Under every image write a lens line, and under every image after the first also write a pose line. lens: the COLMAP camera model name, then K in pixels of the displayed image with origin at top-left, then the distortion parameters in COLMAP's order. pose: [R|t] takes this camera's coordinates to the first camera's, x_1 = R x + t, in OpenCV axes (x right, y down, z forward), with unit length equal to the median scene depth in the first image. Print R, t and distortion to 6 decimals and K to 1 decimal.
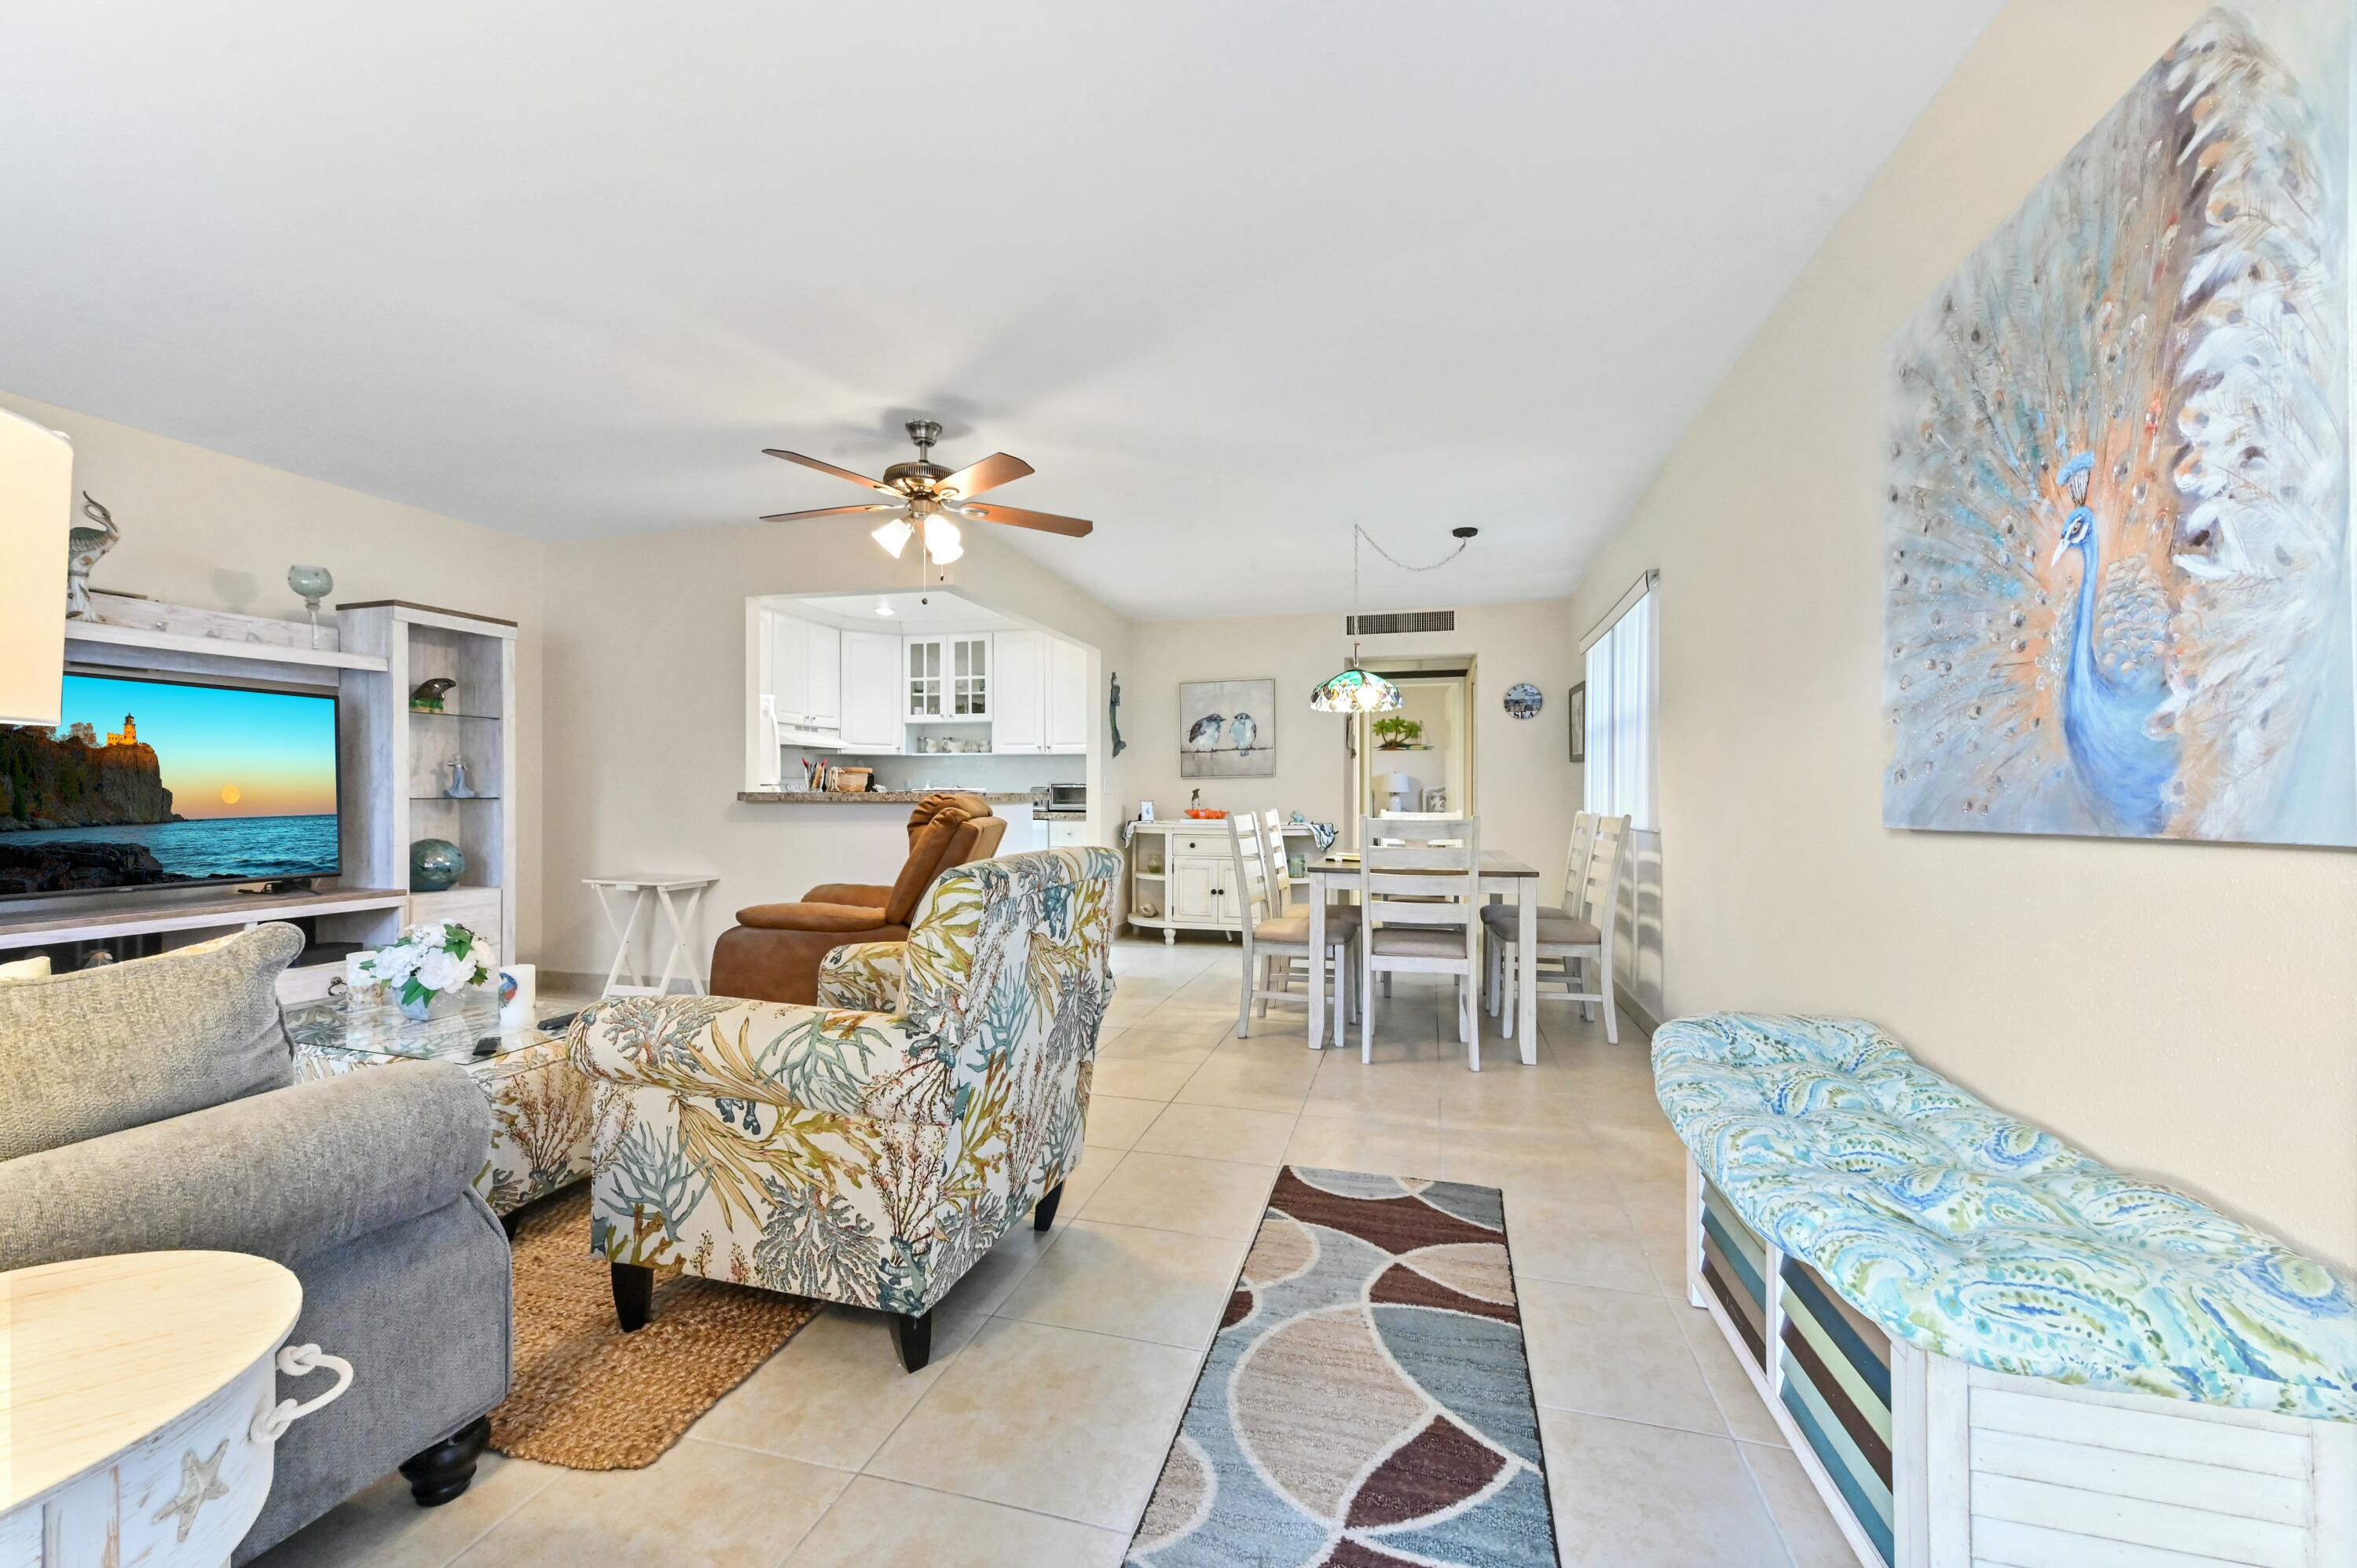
lens RADIAL K [[922.4, 0, 1180.0], [0, 922.4, 796.7], [0, 0, 1]] dist [0.016676, 0.000036]
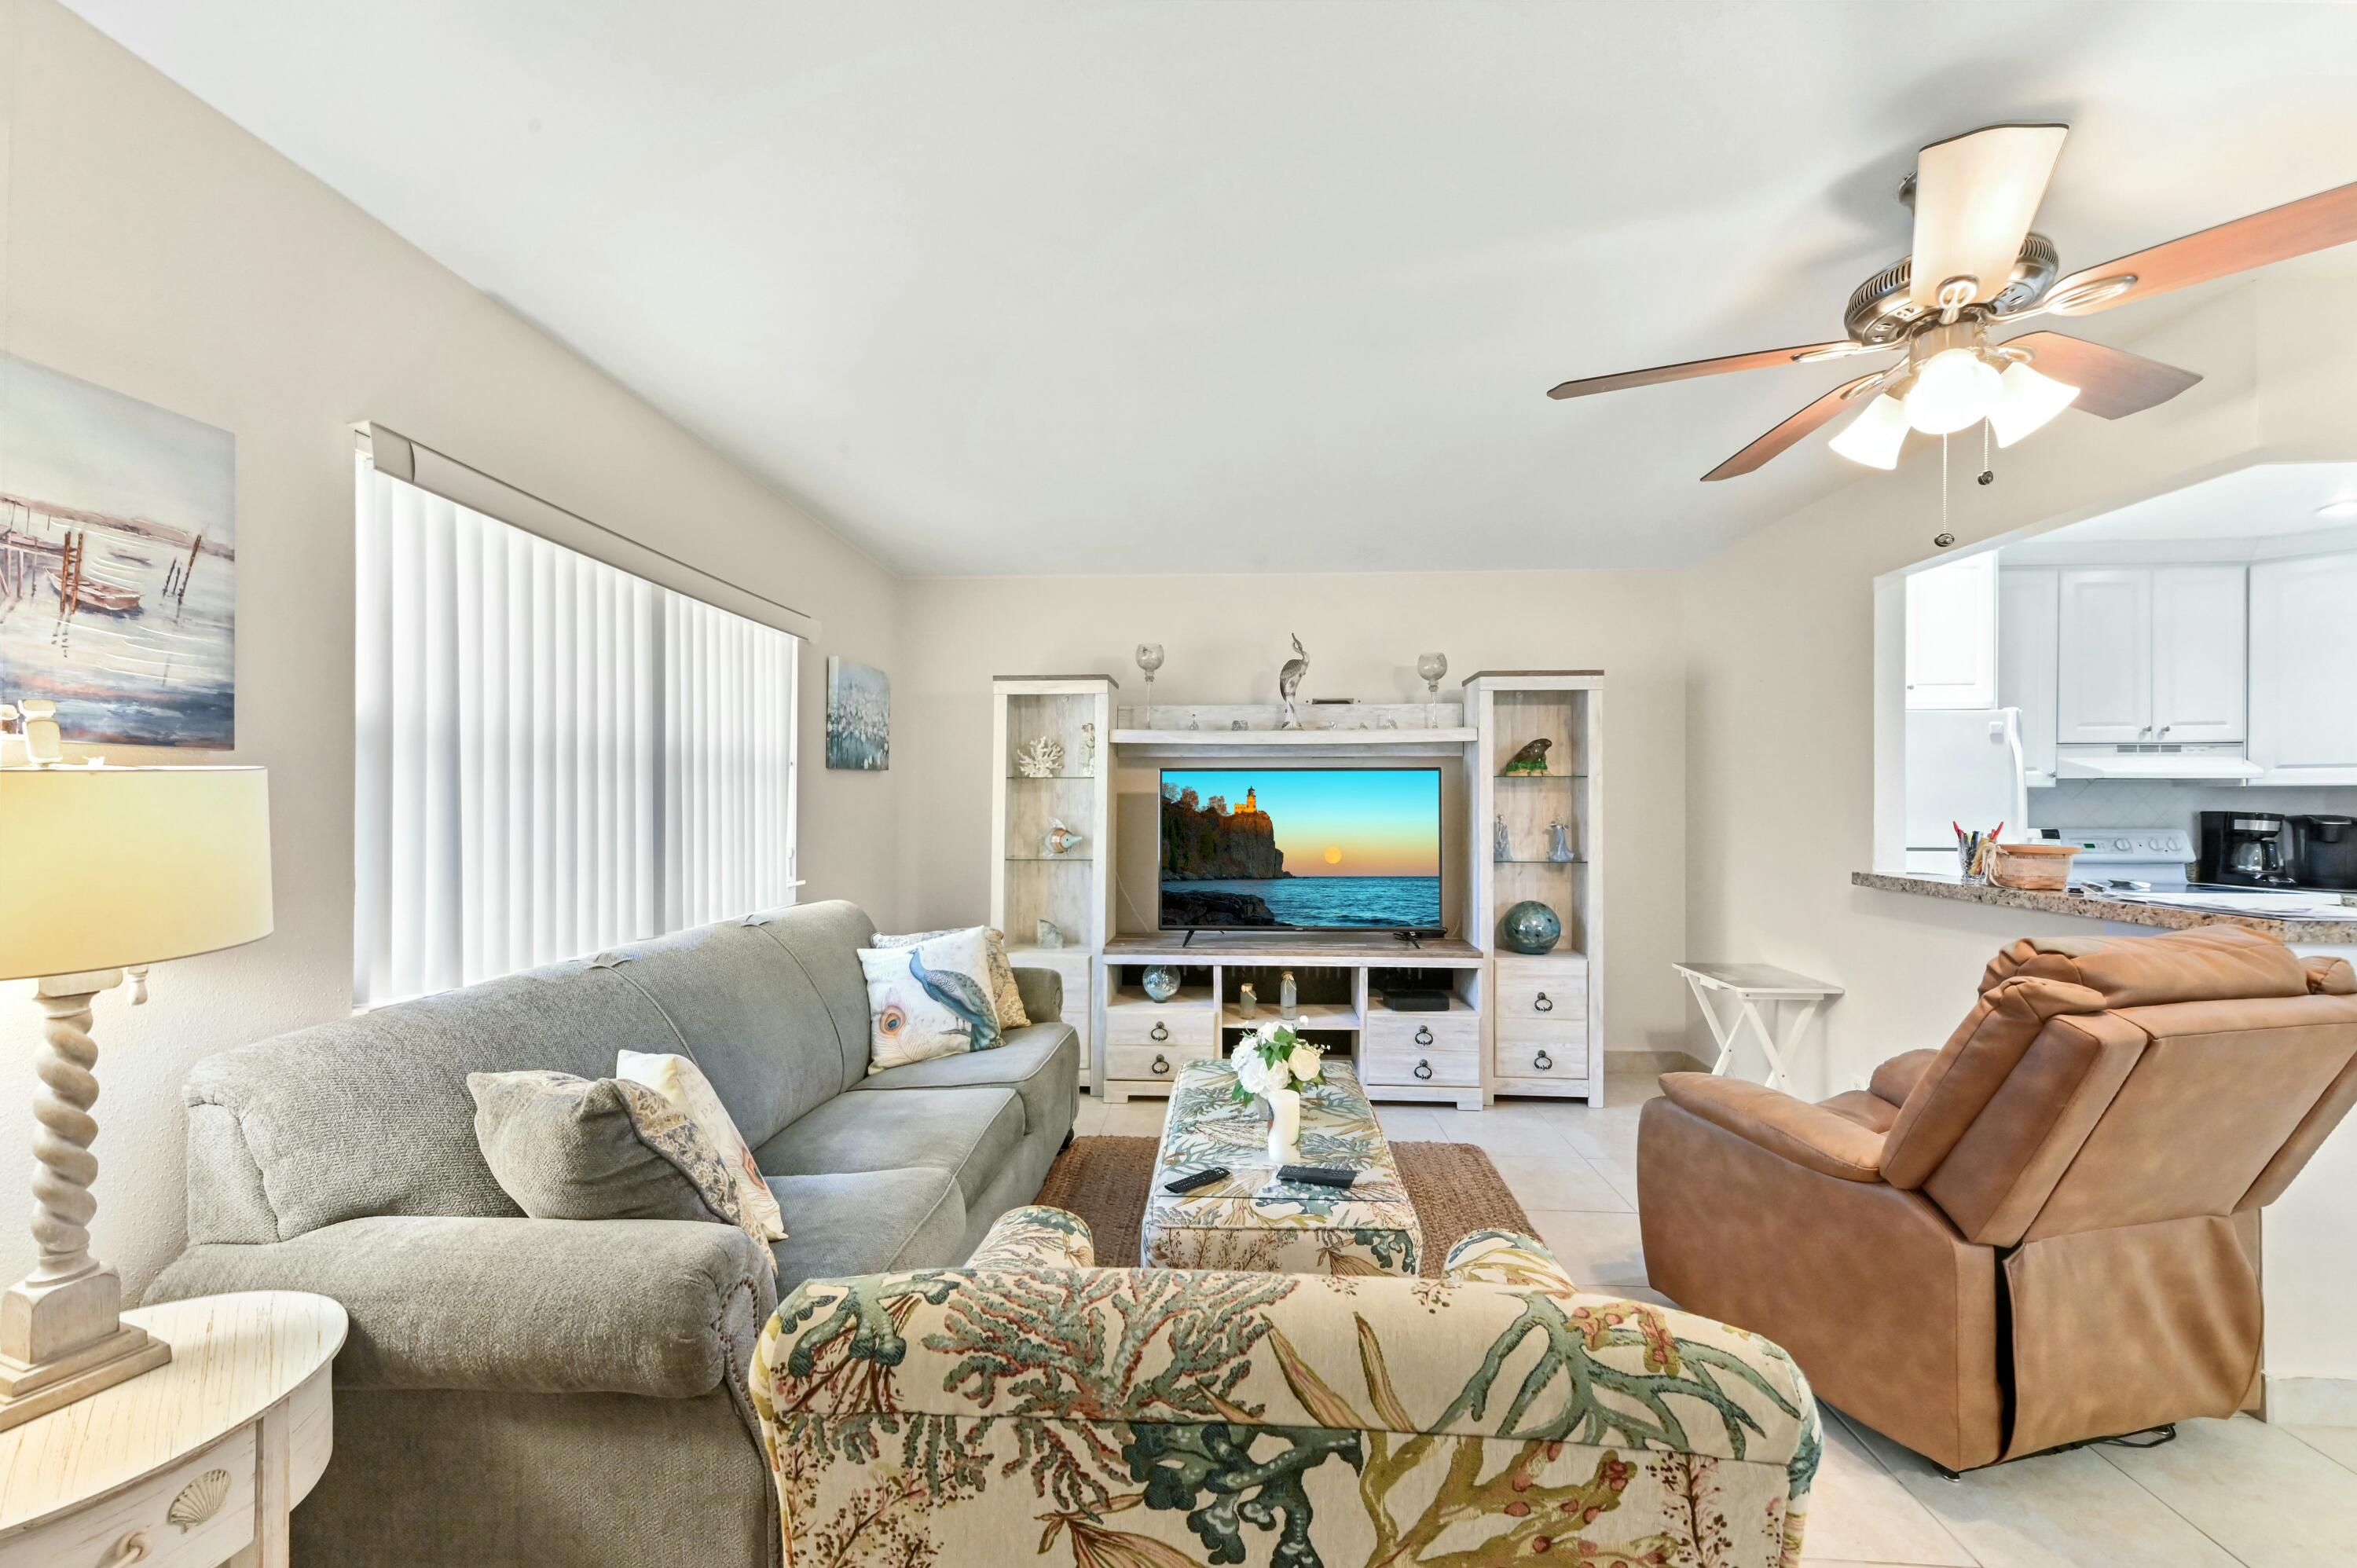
lens RADIAL K [[934.8, 0, 1185.9], [0, 934.8, 797.6], [0, 0, 1]] dist [0.015444, -0.000164]
pose [[0.217662, -0.000899, -0.976024, 0.108601], [-0.003373, 0.999993, -0.001673, -0.071115], [0.976018, 0.003657, 0.217658, 0.478044]]
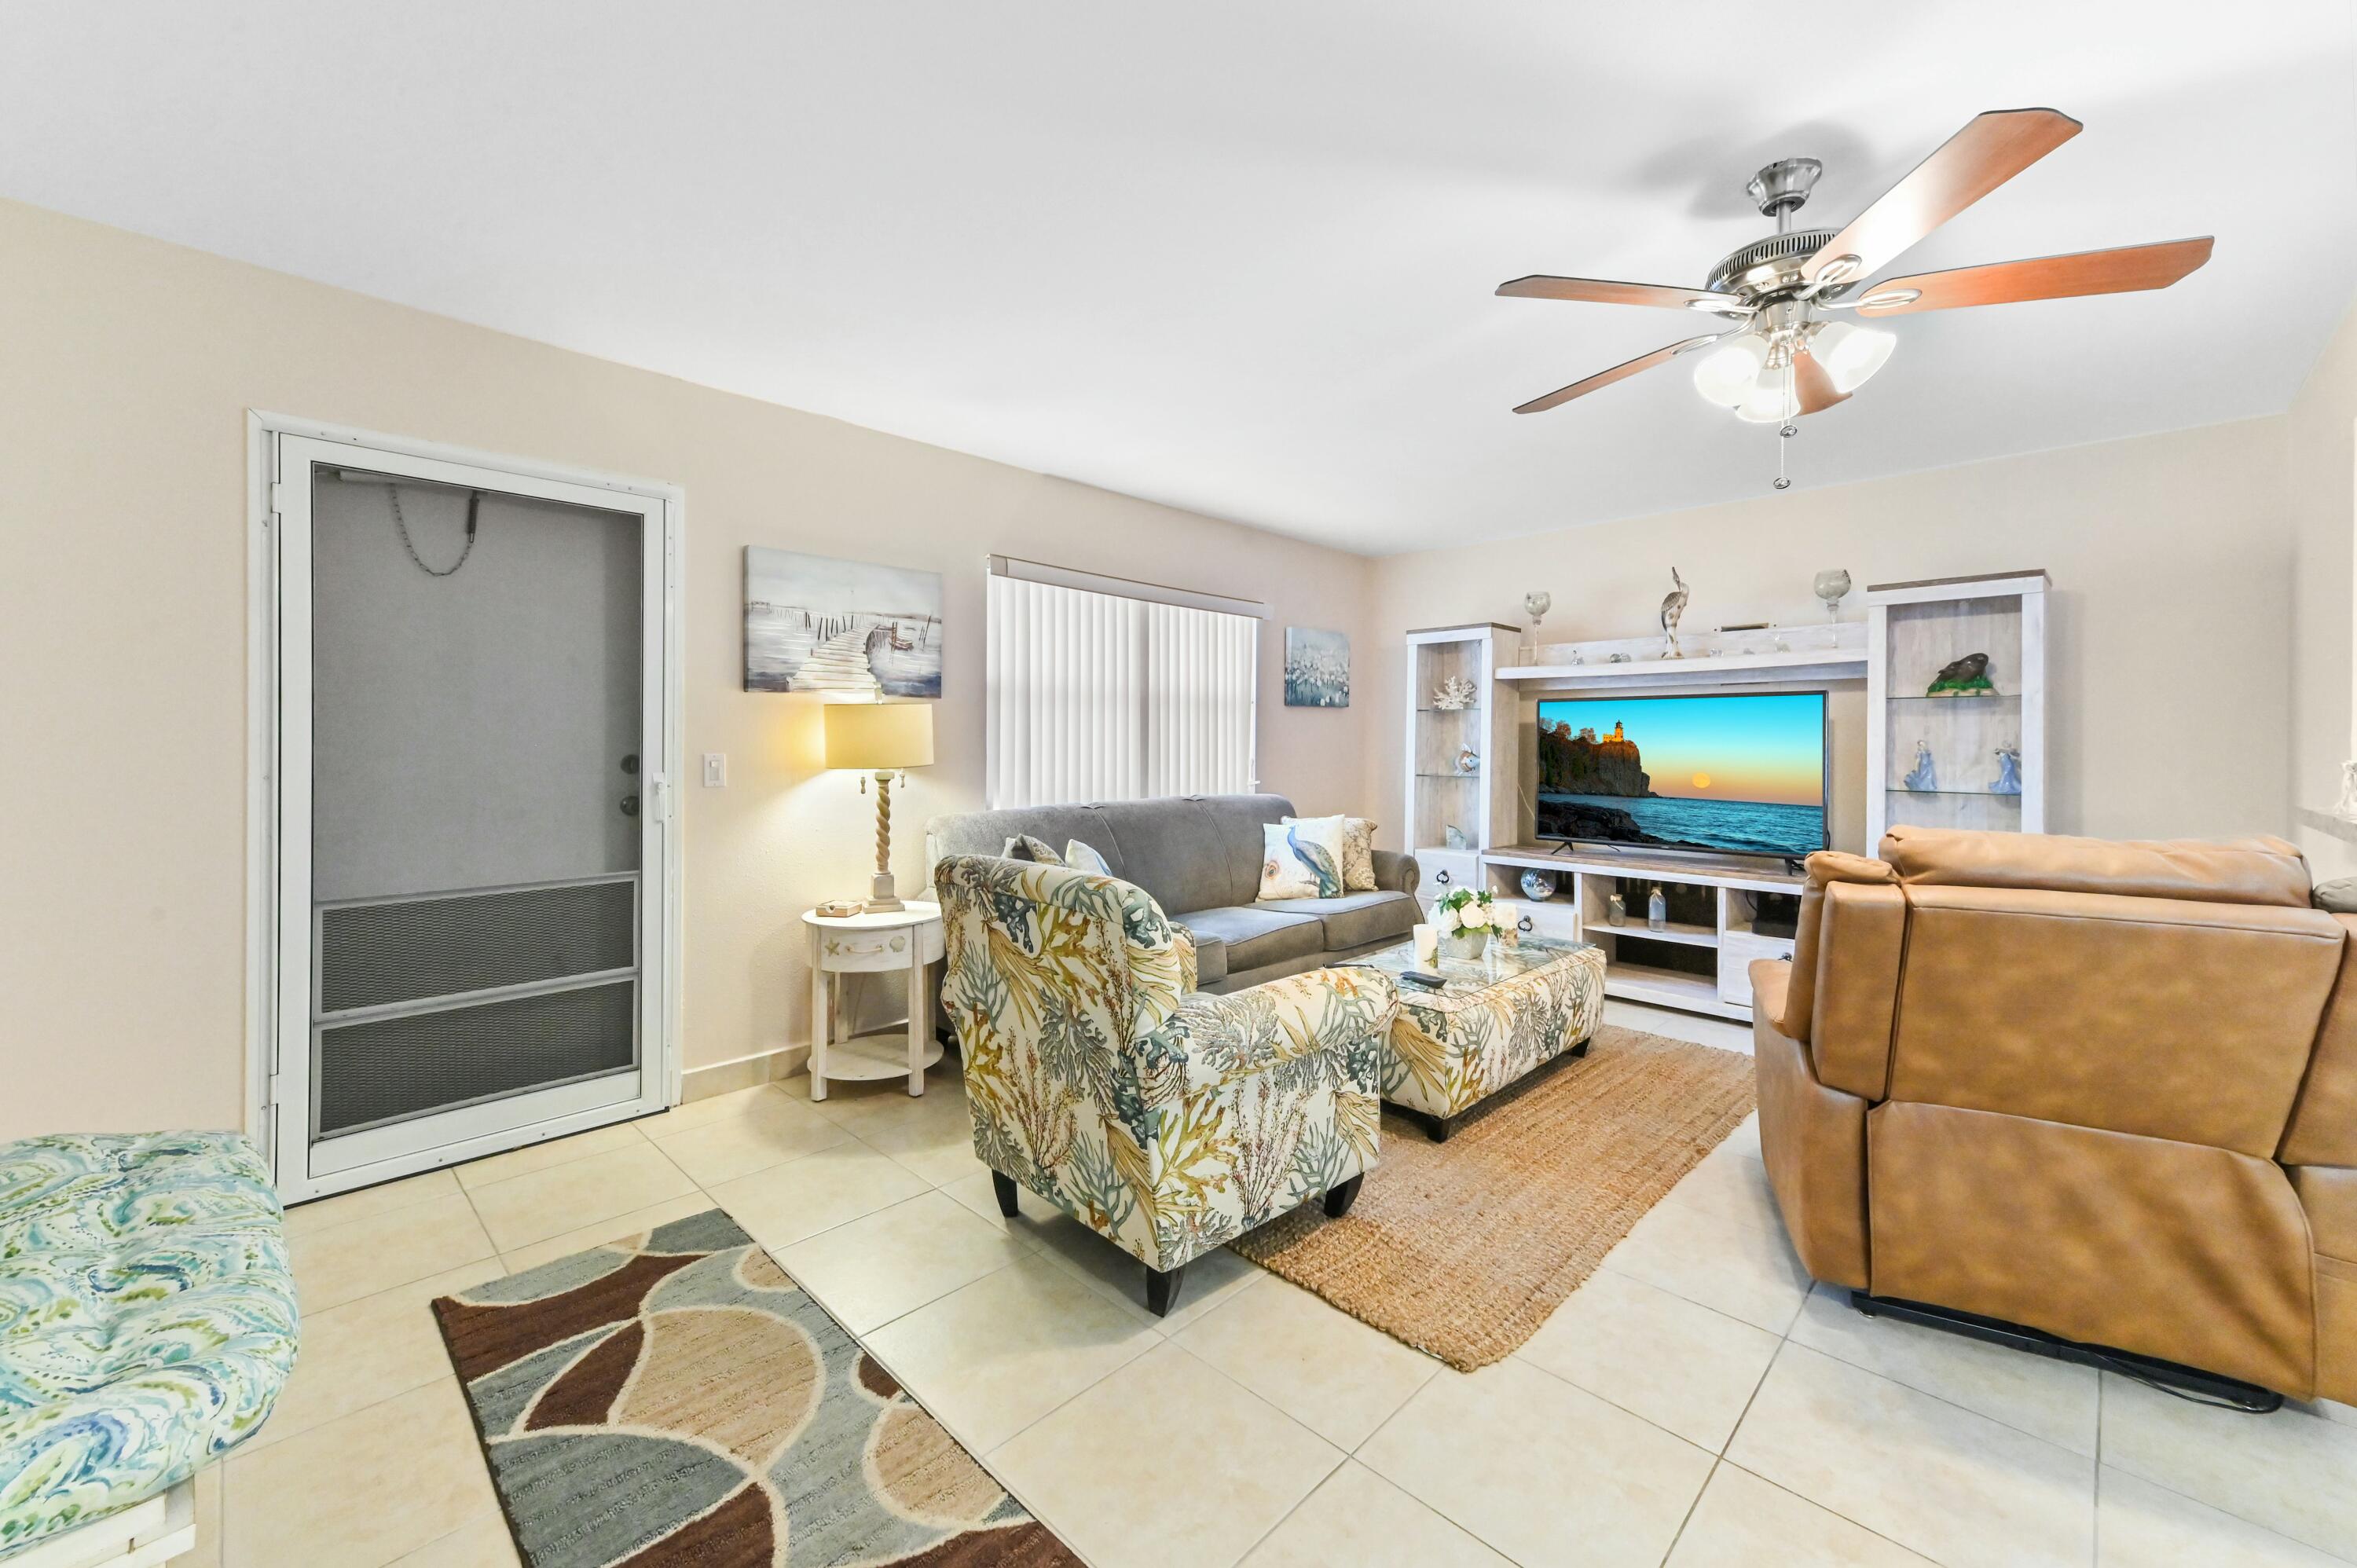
lens RADIAL K [[934.2, 0, 1179.5], [0, 934.2, 742.1], [0, 0, 1]] dist [0.014957, -0.000130]
pose [[-0.491640, -0.002738, -0.870794, 0.385653], [-0.008101, 0.999966, 0.001429, -0.046277], [0.870761, 0.007757, -0.491646, 0.902378]]
